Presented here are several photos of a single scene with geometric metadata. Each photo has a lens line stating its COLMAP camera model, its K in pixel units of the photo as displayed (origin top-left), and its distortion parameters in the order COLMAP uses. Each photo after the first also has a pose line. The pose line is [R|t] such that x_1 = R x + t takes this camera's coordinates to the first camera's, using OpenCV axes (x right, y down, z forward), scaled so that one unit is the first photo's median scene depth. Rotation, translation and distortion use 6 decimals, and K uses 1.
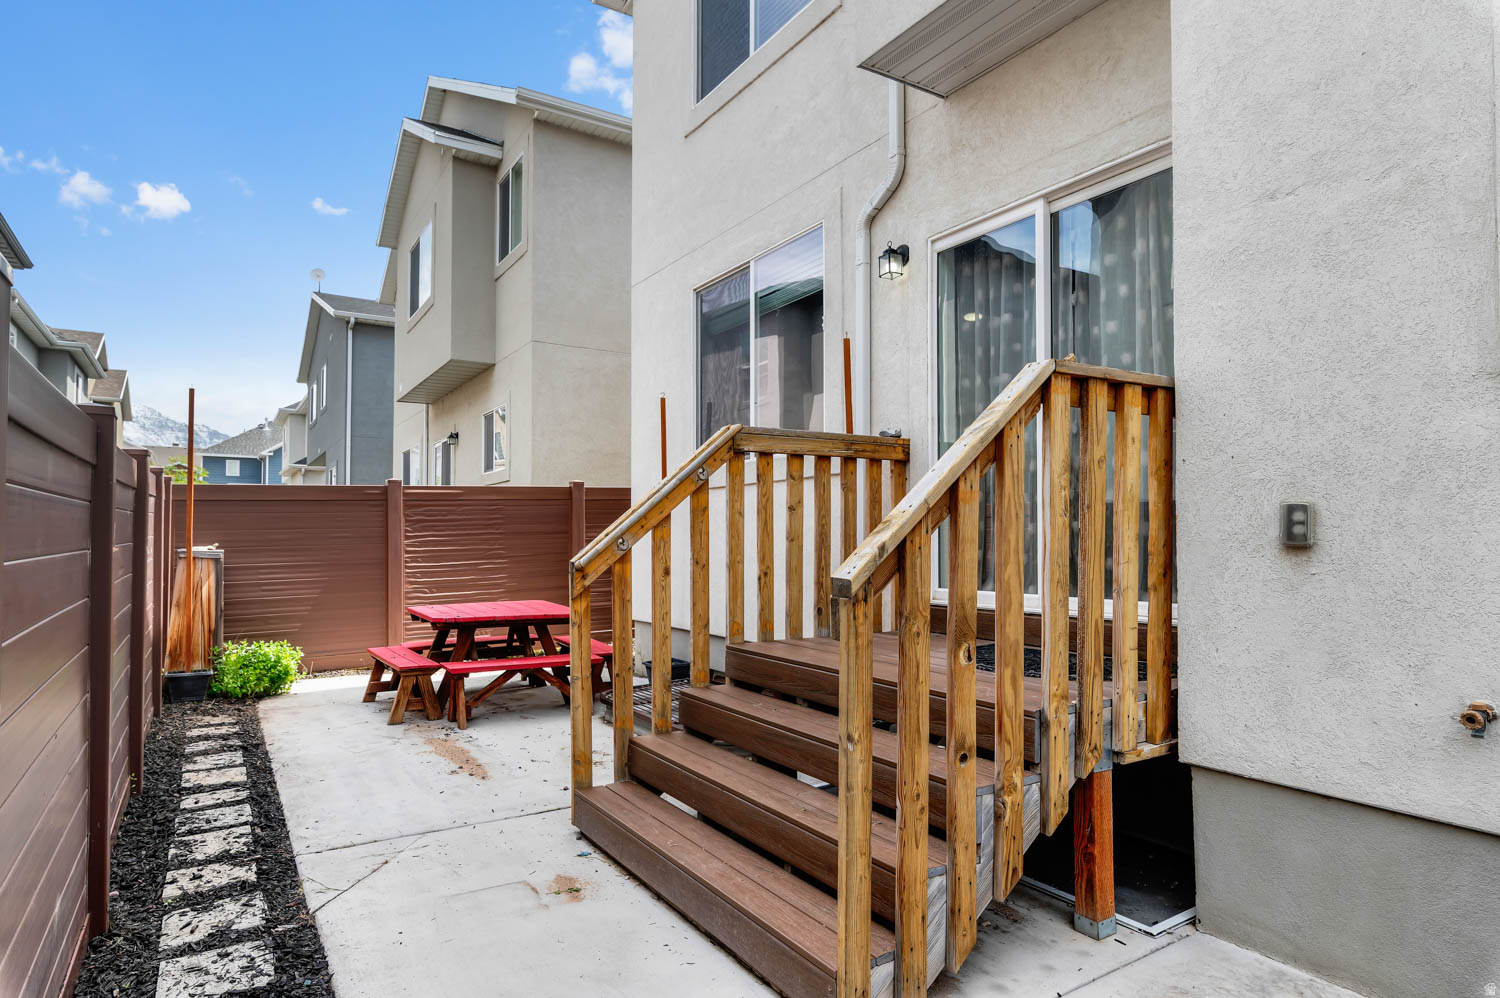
lens RADIAL K [[863.1, 0, 754.0], [0, 863.1, 522.7], [0, 0, 1]] dist [0.002598, 0.000917]
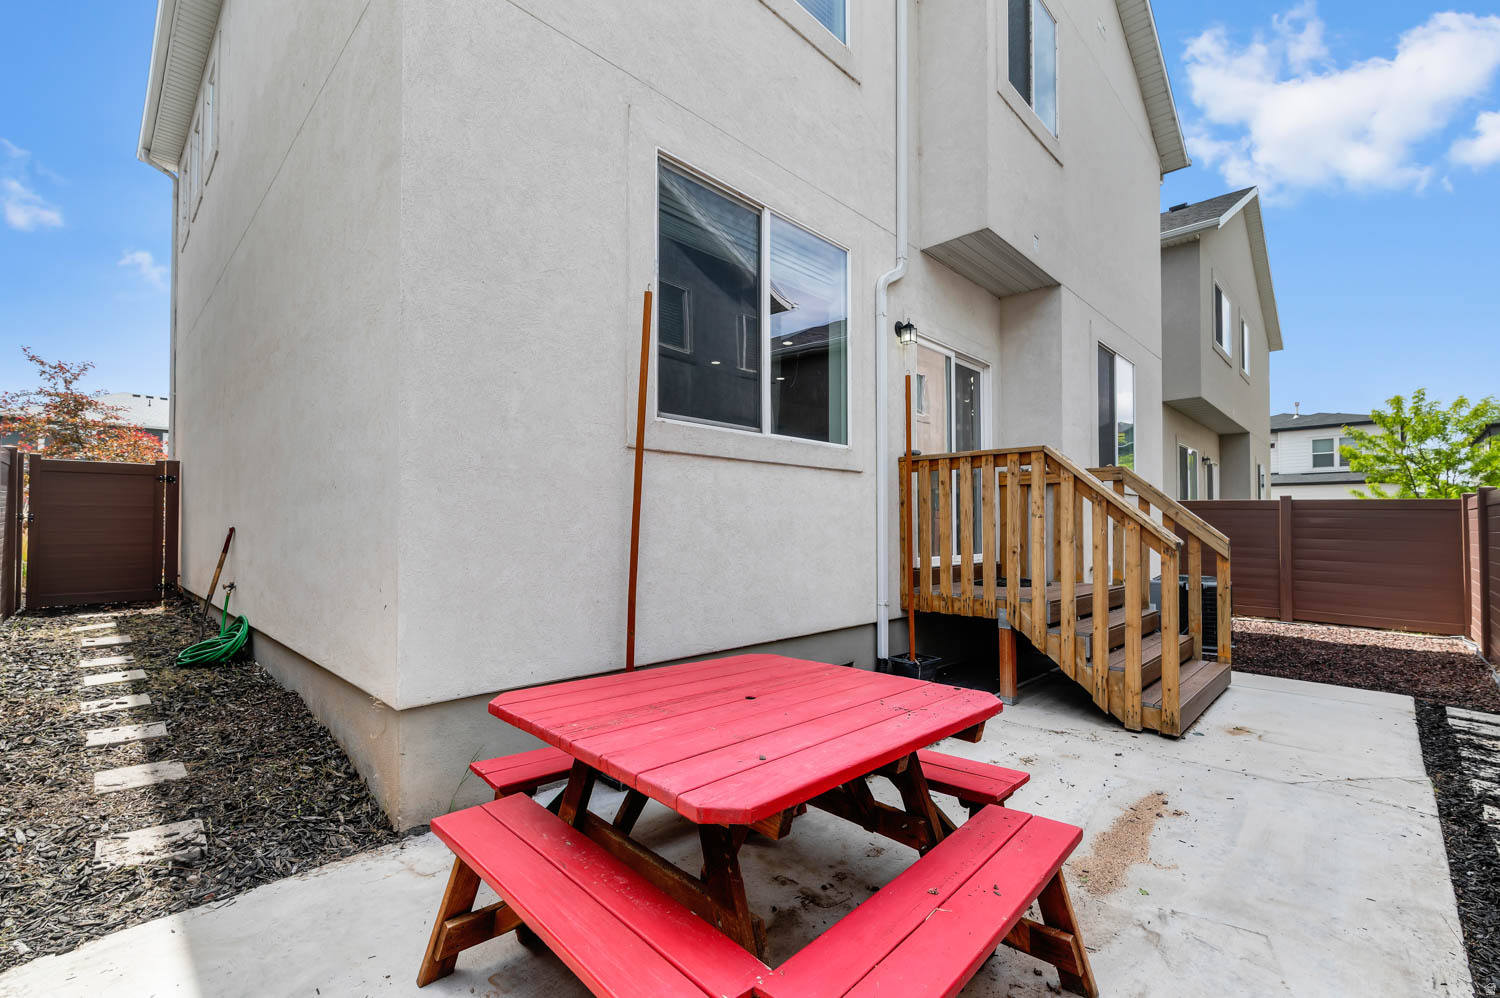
lens RADIAL K [[646.6, 0, 753.1], [0, 646.6, 521.8], [0, 0, 1]] dist [0.001350, -0.000291]
pose [[-0.237462, 0.008616, 0.971359, -0.921265], [-0.023204, 0.999625, -0.014539, 0.037469], [-0.971120, -0.025992, -0.237173, 1.677504]]
